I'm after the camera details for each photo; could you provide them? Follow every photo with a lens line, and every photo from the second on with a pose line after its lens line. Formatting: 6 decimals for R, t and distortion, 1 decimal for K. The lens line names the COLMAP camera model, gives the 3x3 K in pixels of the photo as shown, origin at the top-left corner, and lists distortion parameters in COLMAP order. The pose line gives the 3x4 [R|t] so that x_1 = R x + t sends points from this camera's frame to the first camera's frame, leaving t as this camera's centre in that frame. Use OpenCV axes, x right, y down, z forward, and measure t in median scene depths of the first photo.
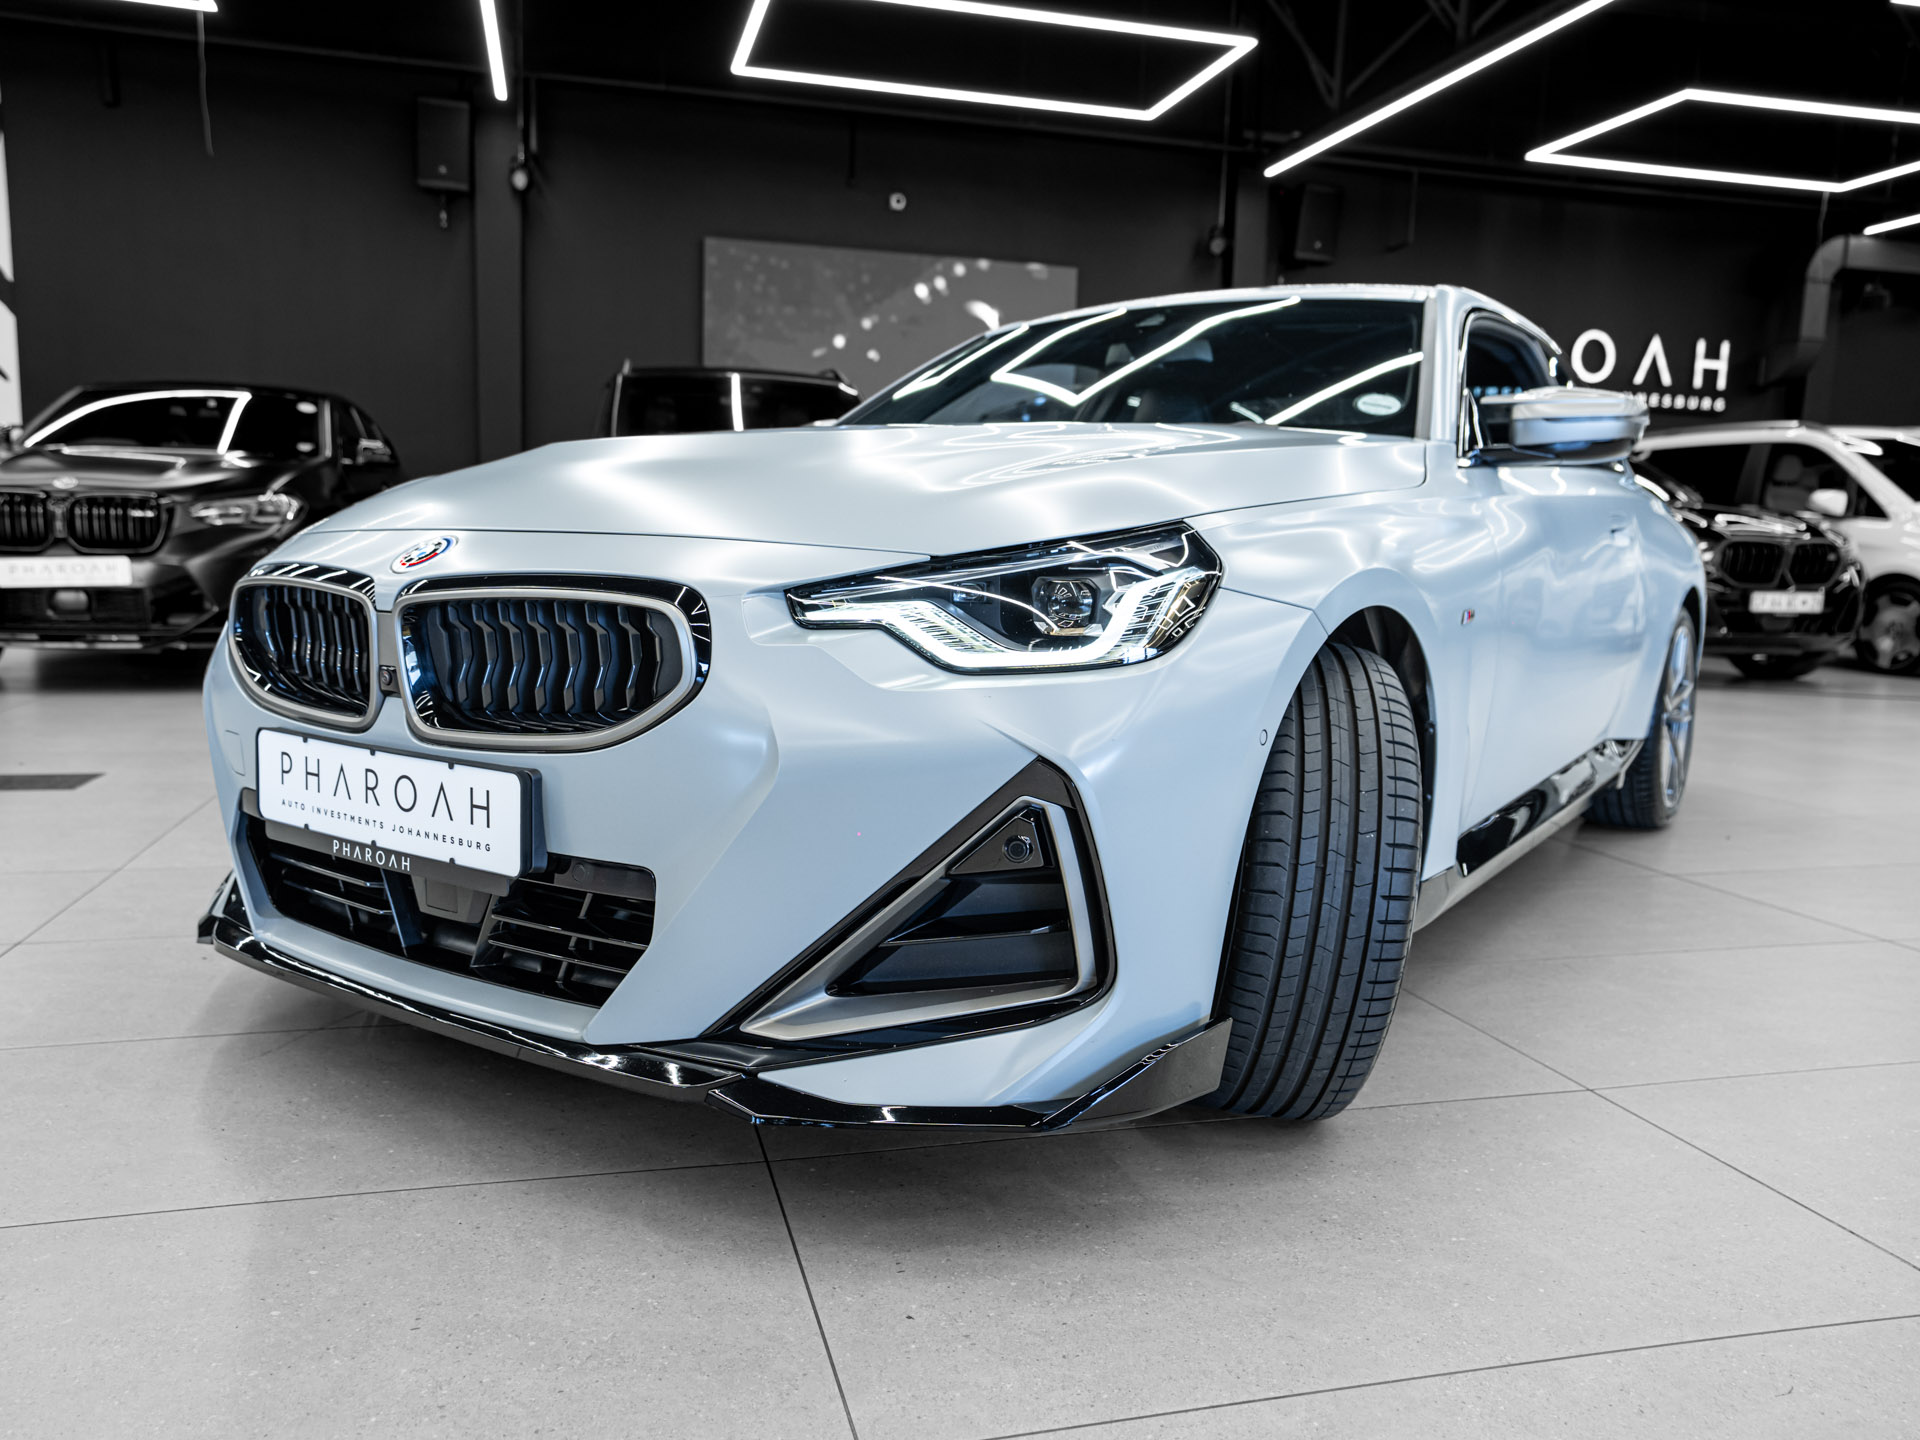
lens RADIAL K [[1465.5, 0, 972.2], [0, 1465.5, 715.3], [0, 0, 1]] dist [-0.031439, 0.073304]
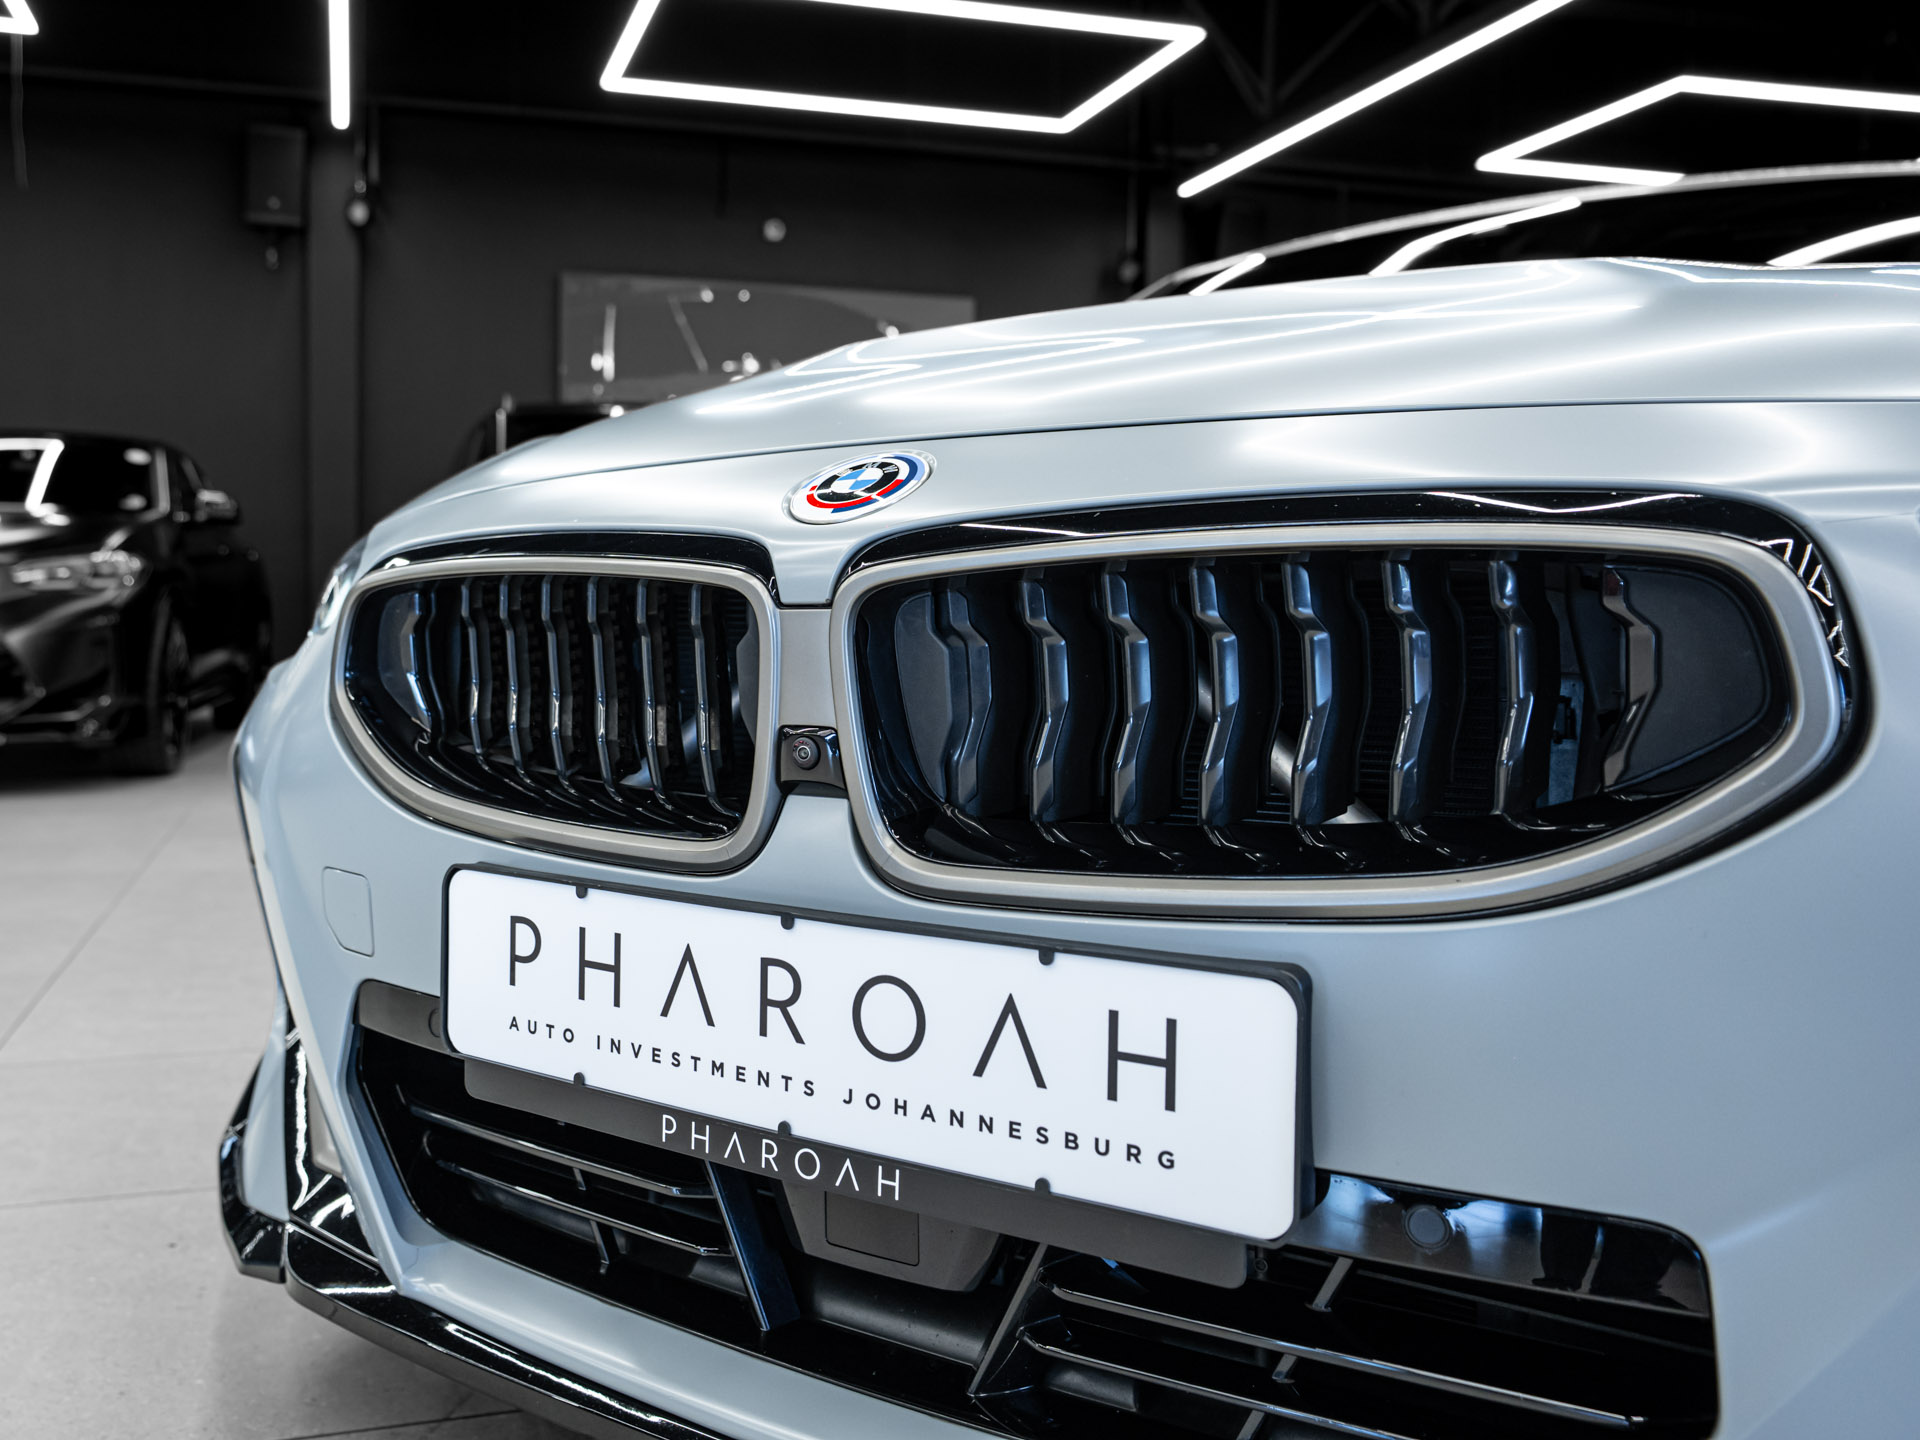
lens RADIAL K [[1547.2, 0, 758.4], [0, 1547.2, 673.4], [0, 0, 1]] dist [-0.005400, 0.004148]
pose [[0.999776, -0.020164, -0.006386, -0.402902], [0.019517, 0.995853, -0.088857, -0.008013], [0.008152, 0.088713, 0.996024, 0.509881]]
